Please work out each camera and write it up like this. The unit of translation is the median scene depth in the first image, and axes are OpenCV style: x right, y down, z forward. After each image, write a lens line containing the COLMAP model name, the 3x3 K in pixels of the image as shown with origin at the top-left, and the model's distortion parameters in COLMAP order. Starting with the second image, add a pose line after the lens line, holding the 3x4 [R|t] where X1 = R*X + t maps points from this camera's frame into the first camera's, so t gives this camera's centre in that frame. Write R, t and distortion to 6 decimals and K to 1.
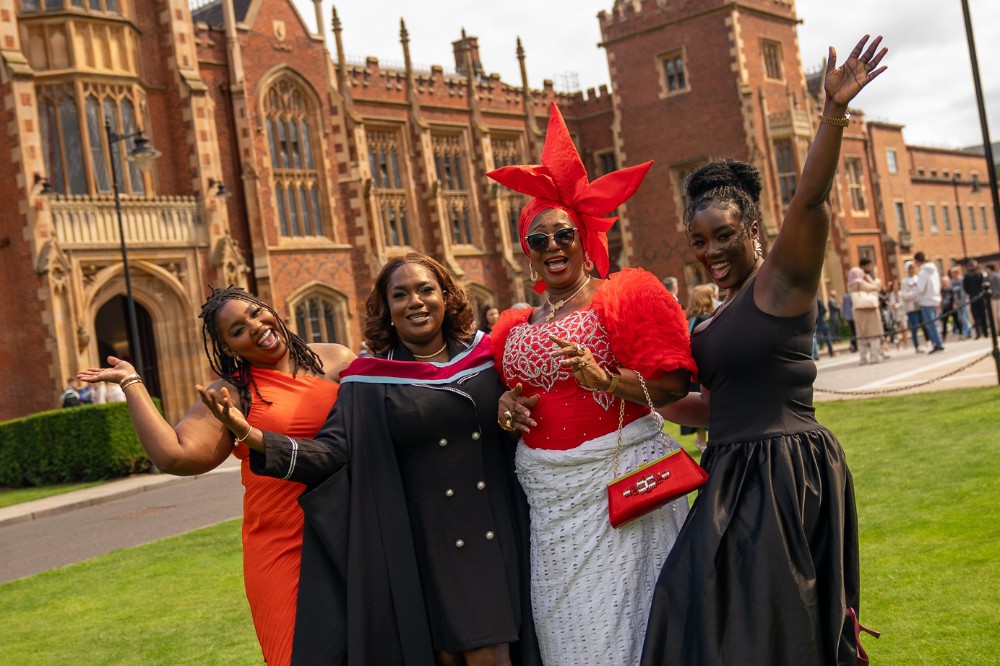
lens RADIAL K [[1438.1, 0, 500.0], [0, 1438.1, 333.0], [0, 0, 1]] dist [0.117125, 0.669468]
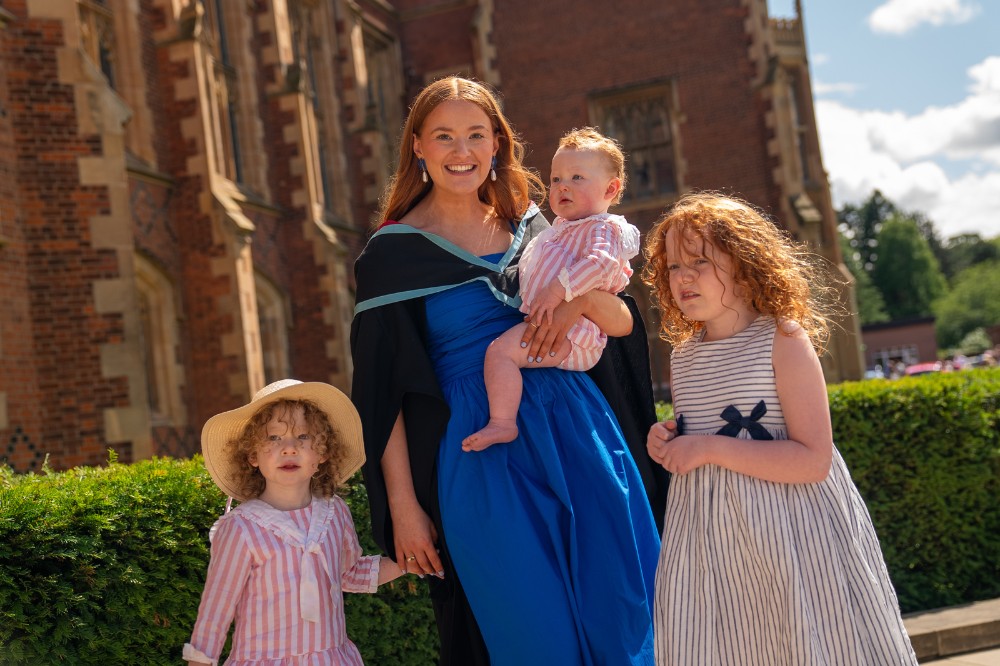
lens RADIAL K [[1145.0, 0, 500.0], [0, 1145.0, 333.0], [0, 0, 1]] dist [0.022262, 0.340331]
pose [[0.916401, 0.055270, 0.396426, -0.086217], [-0.017055, 0.994913, -0.099287, 0.020137], [-0.399897, 0.084225, 0.912682, 0.637569]]
